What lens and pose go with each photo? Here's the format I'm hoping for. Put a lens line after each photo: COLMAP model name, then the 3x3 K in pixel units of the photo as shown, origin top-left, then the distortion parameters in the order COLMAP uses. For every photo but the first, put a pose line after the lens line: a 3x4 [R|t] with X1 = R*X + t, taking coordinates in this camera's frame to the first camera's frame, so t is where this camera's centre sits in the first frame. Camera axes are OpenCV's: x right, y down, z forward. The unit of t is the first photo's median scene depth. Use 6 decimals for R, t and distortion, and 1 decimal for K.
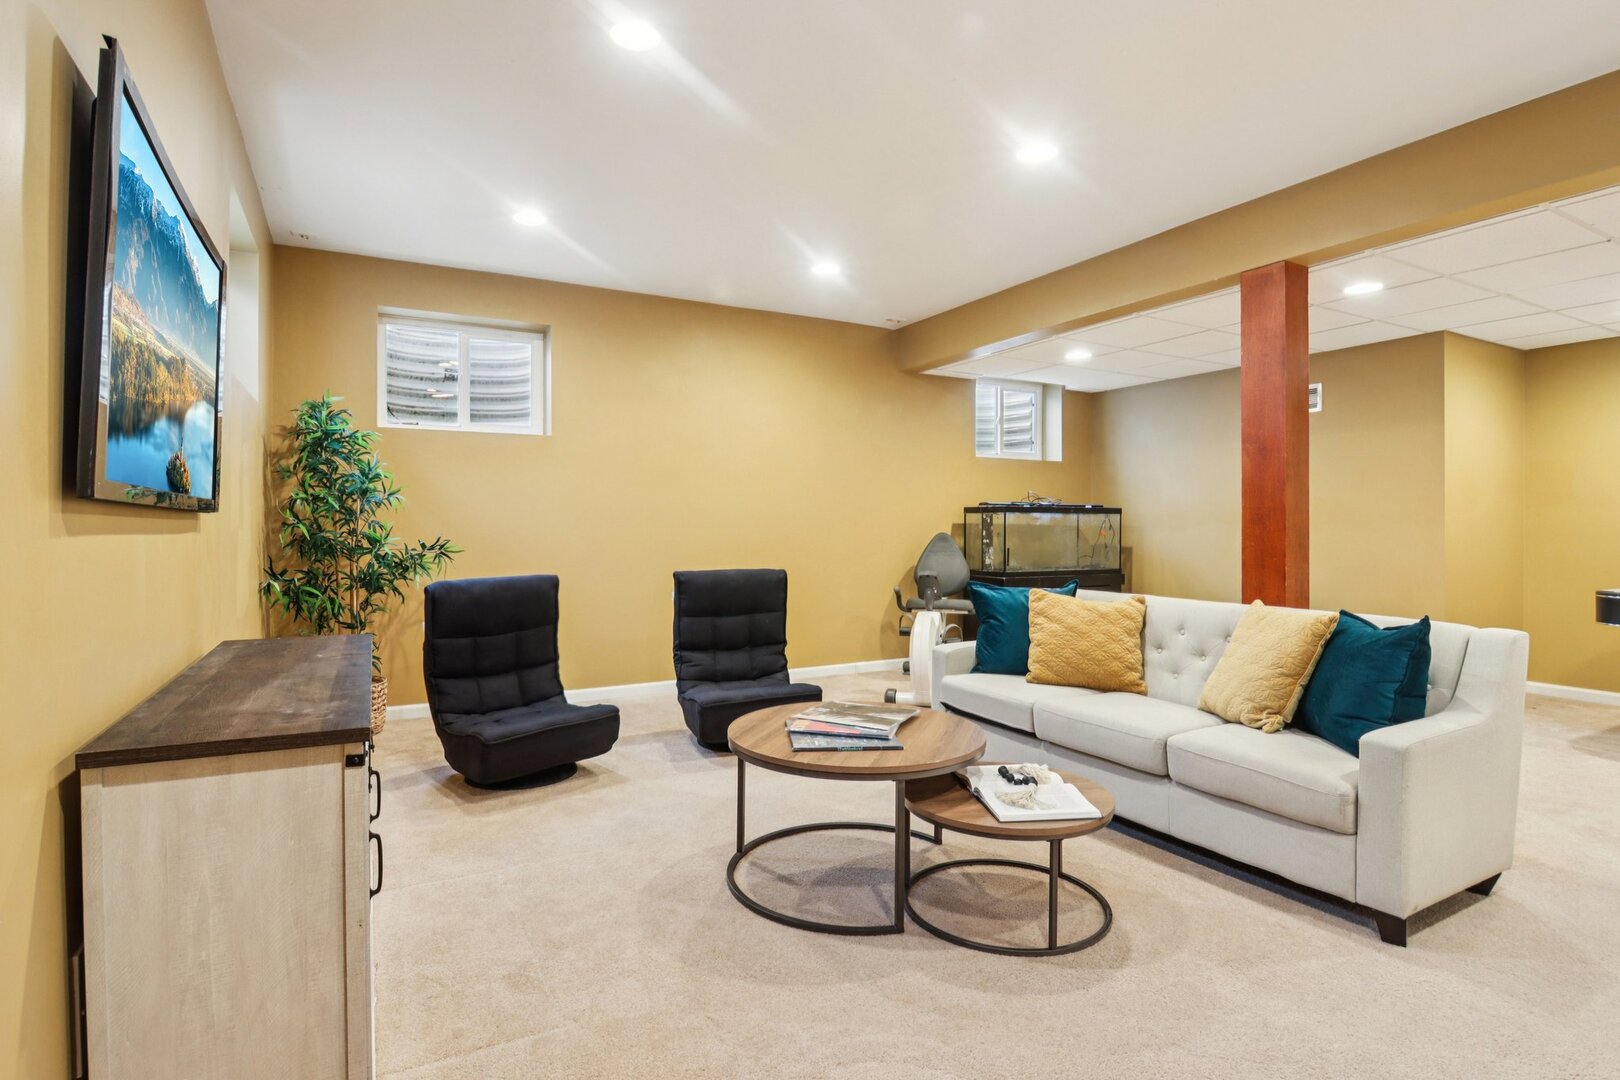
lens RADIAL K [[826.4, 0, 814.1], [0, 826.4, 532.2], [0, 0, 1]] dist [-0.012716, -0.001407]
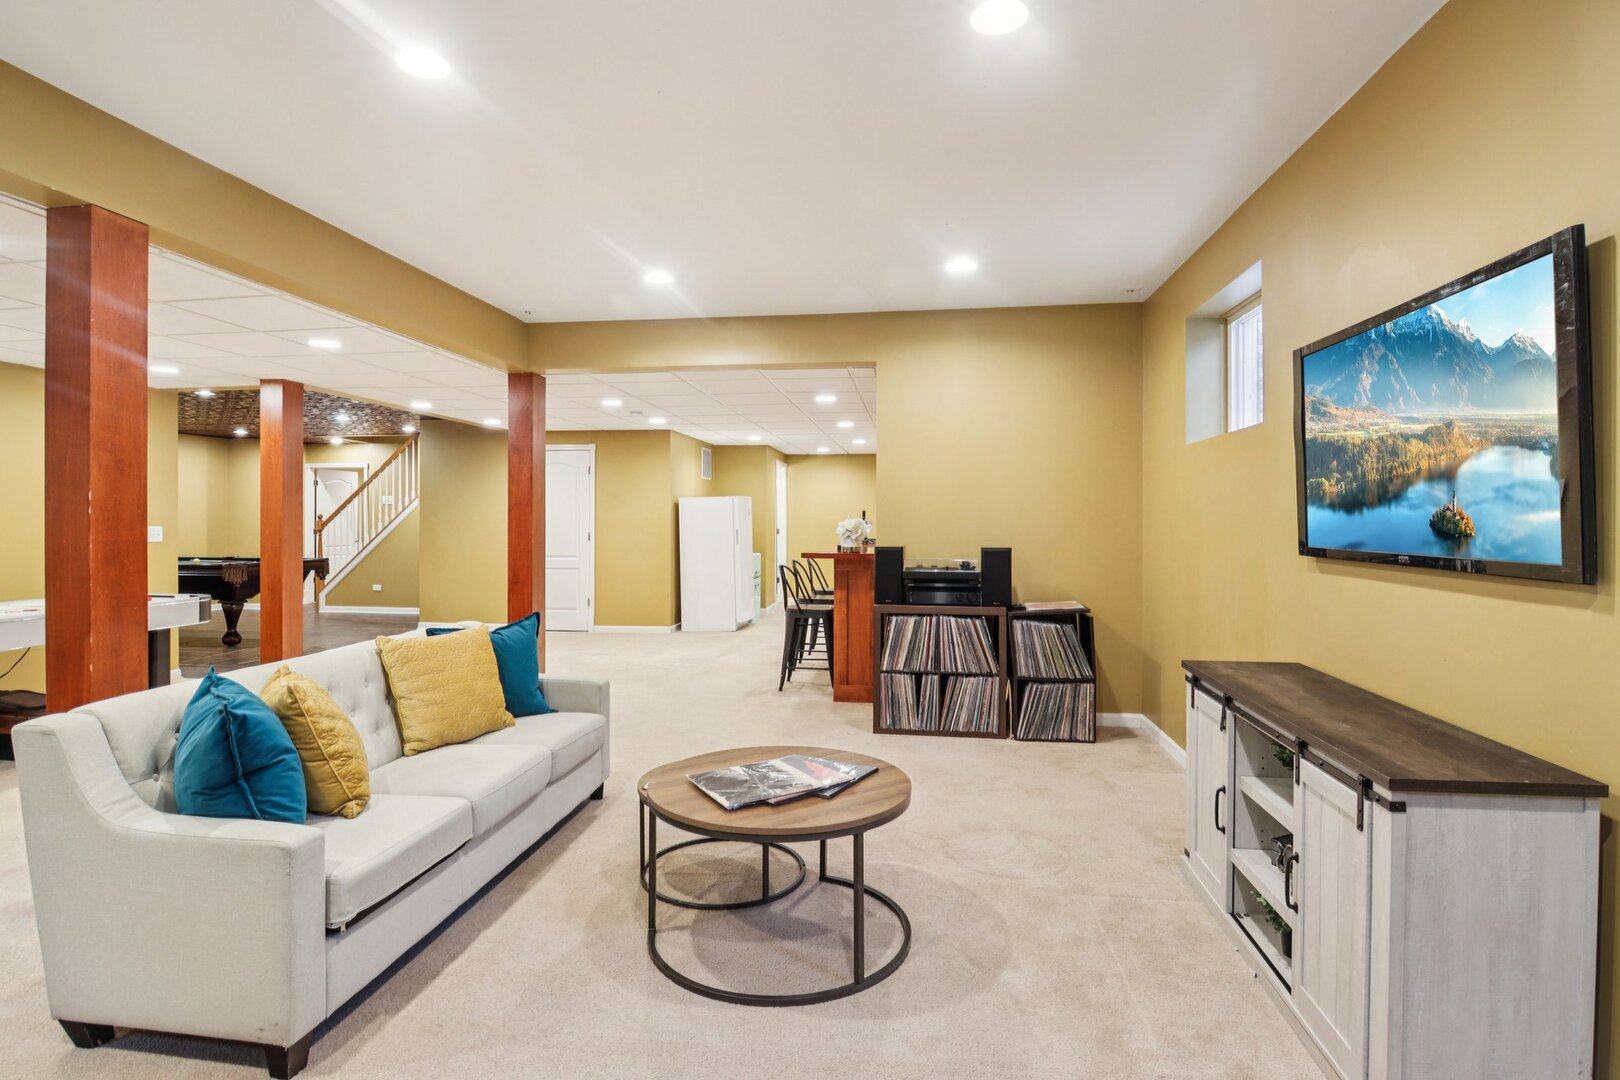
lens RADIAL K [[826.4, 0, 807.6], [0, 826.4, 538.6], [0, 0, 1]] dist [-0.012716, -0.001407]
pose [[-0.801557, -0.005205, 0.597895, -0.571363], [0.009083, 0.999741, 0.020880, -0.062566], [-0.597849, 0.022167, -0.801302, 1.814147]]
